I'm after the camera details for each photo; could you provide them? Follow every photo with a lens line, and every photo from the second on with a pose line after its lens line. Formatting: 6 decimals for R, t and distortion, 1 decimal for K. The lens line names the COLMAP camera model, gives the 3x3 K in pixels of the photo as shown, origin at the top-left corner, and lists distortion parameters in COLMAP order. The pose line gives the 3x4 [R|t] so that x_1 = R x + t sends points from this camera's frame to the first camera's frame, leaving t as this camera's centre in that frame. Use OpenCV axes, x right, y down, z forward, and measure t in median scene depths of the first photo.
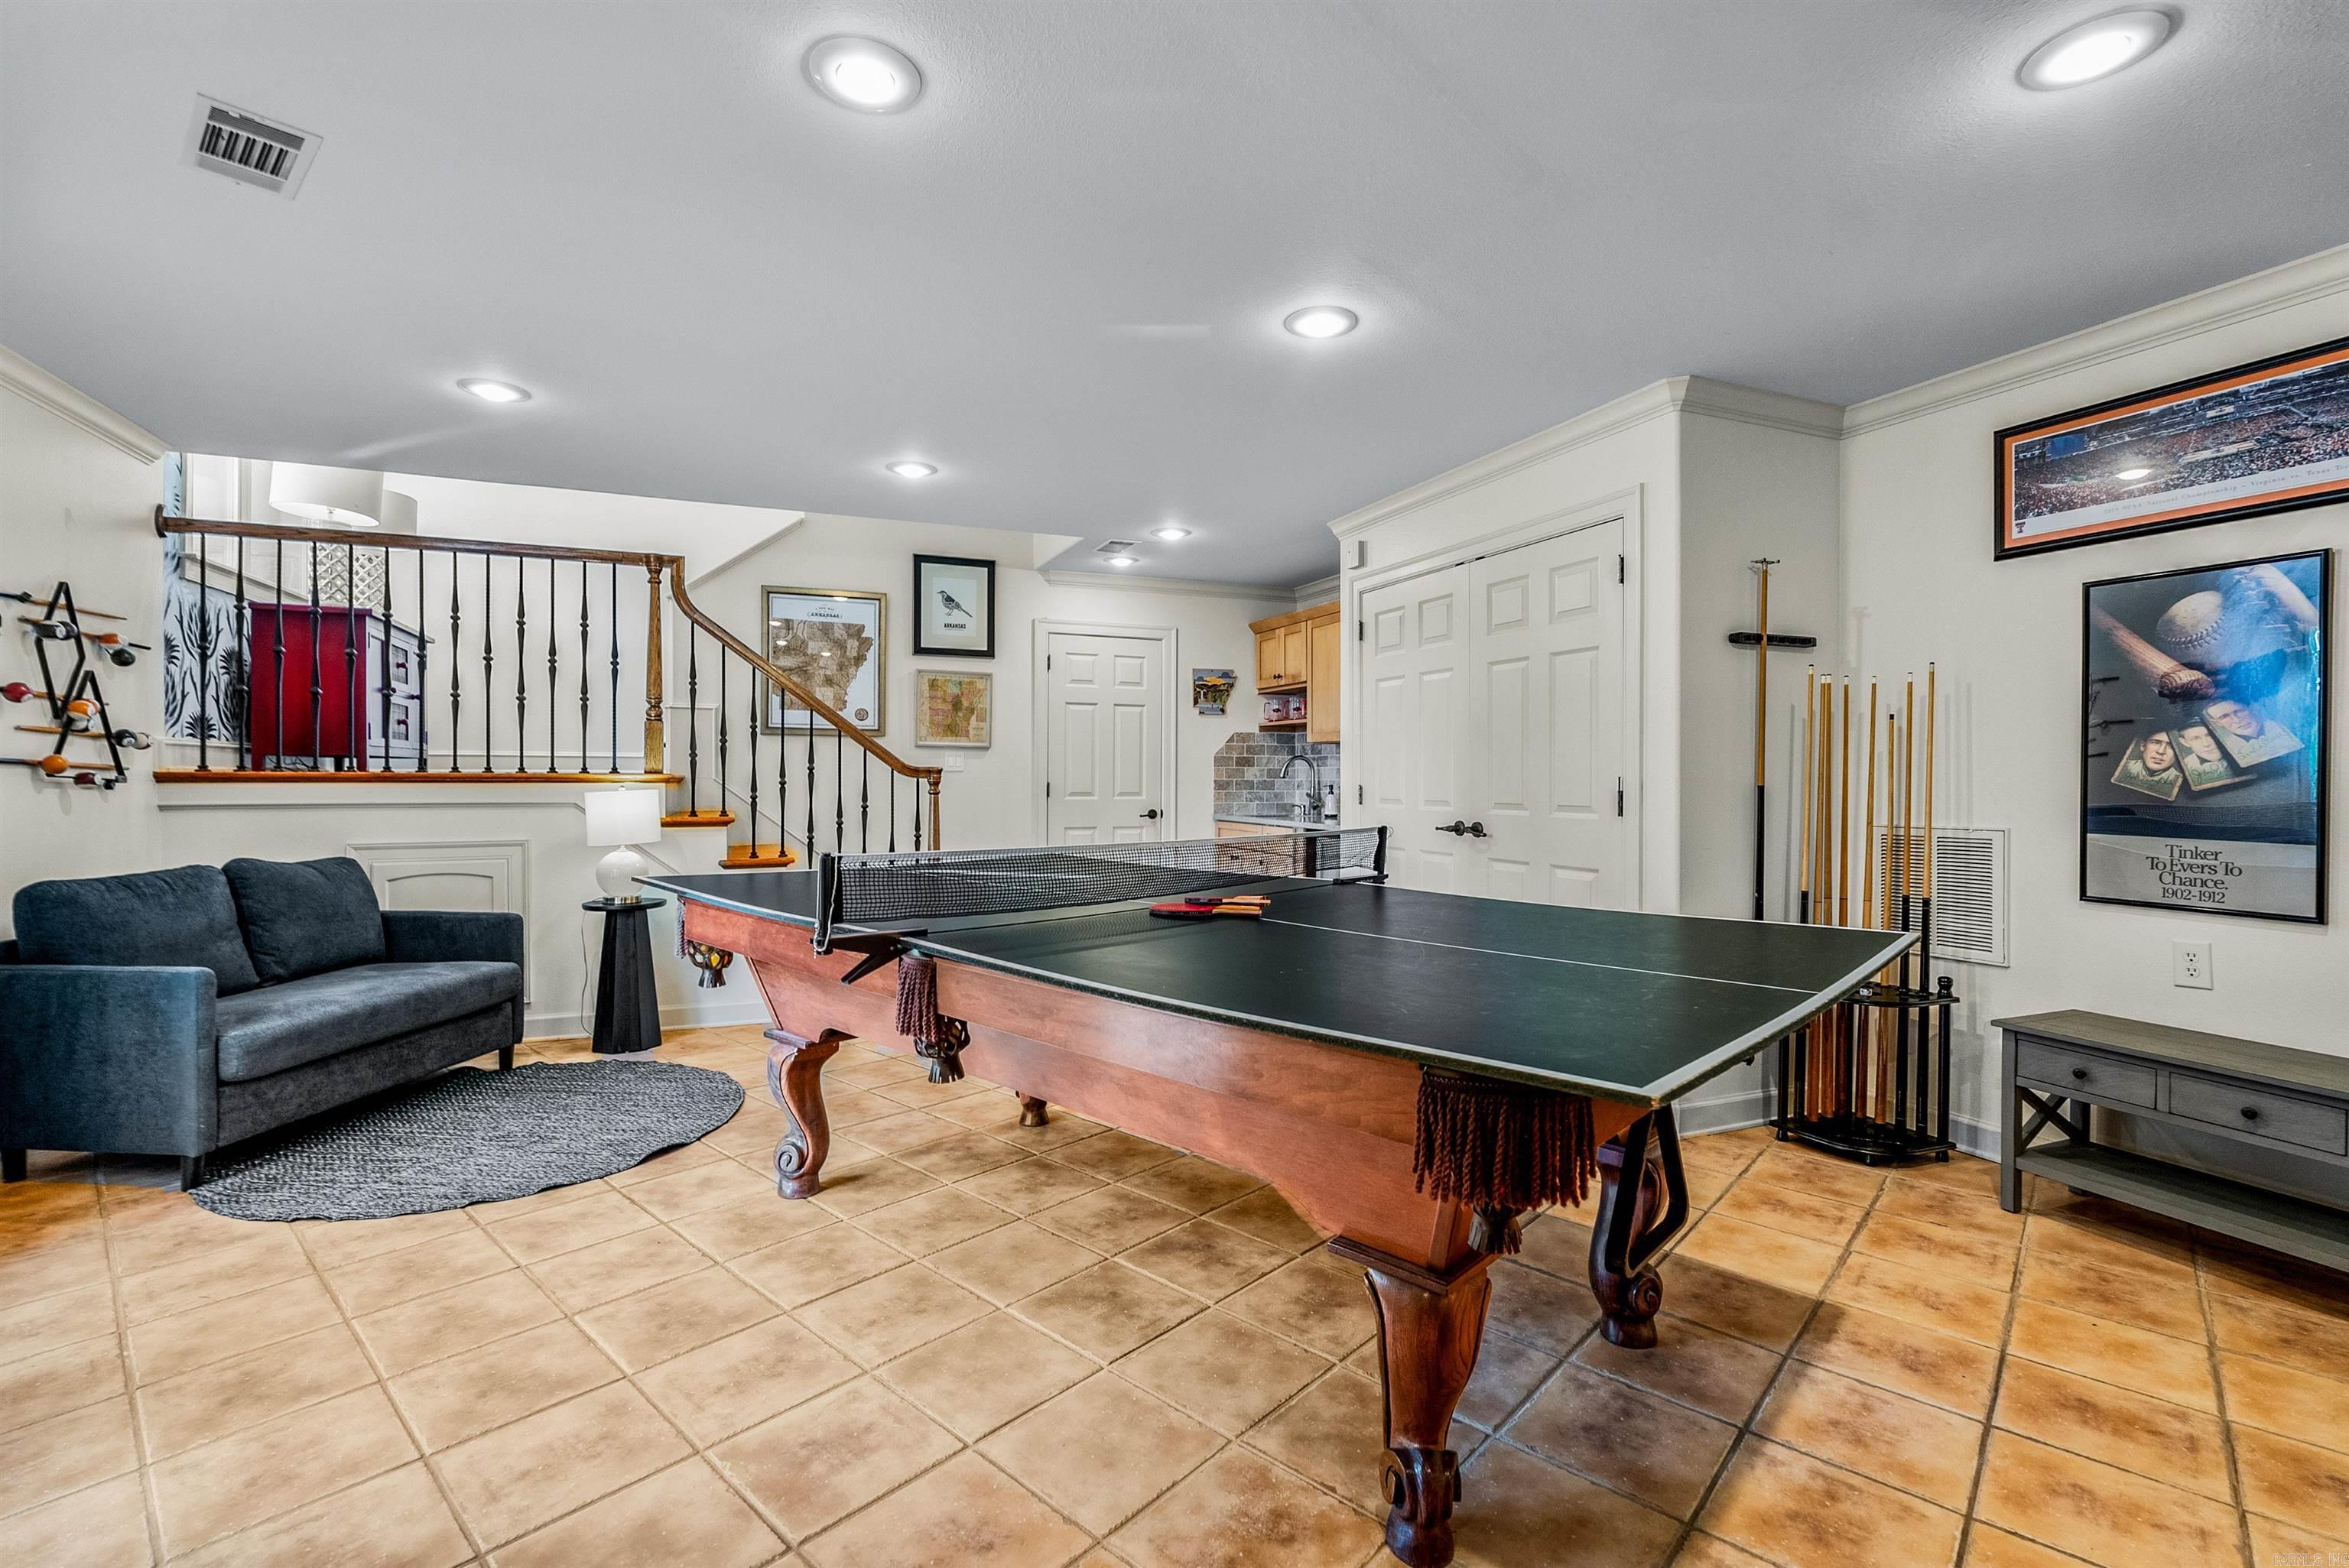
lens RADIAL K [[1047.0, 0, 1179.7], [0, 1047.0, 771.4], [0, 0, 1]] dist [-0.001255, -0.000571]
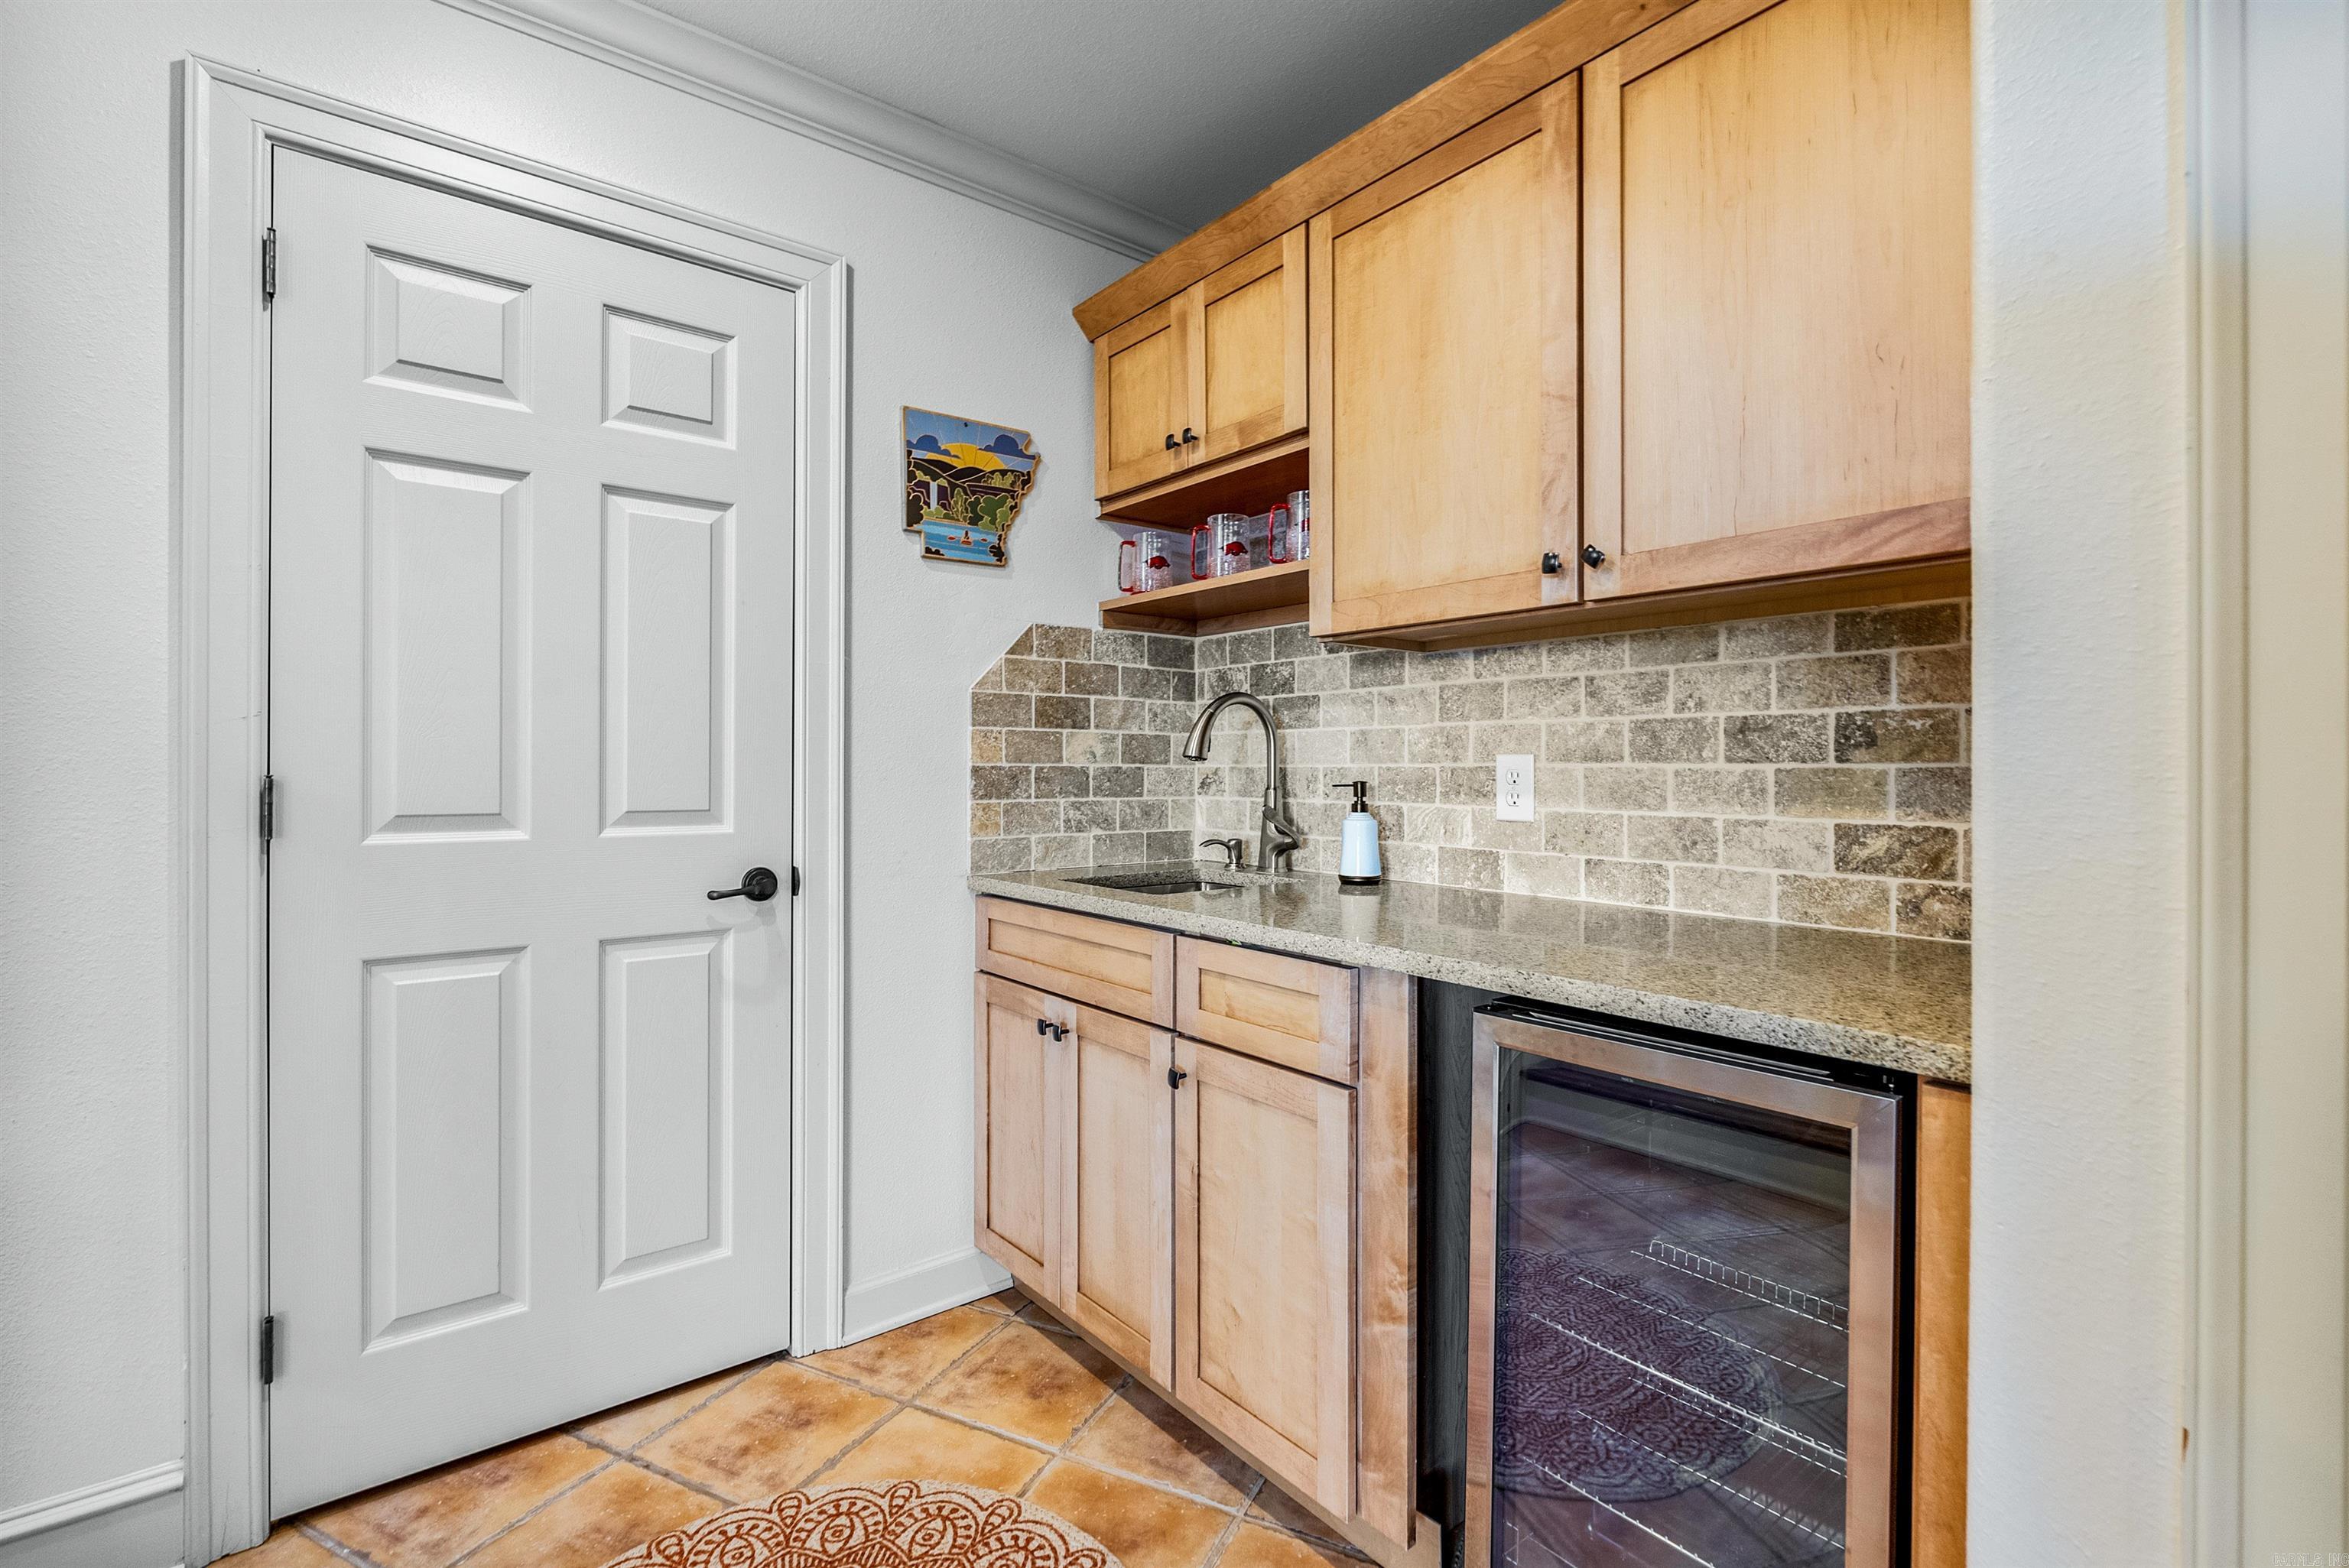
lens RADIAL K [[1047.0, 0, 1179.7], [0, 1047.0, 771.4], [0, 0, 1]] dist [-0.001255, -0.000571]
pose [[0.961431, -0.000695, 0.275045, 0.005883], [-0.003242, 0.999899, 0.013859, 0.004828], [-0.275027, -0.014216, 0.961331, 0.673188]]
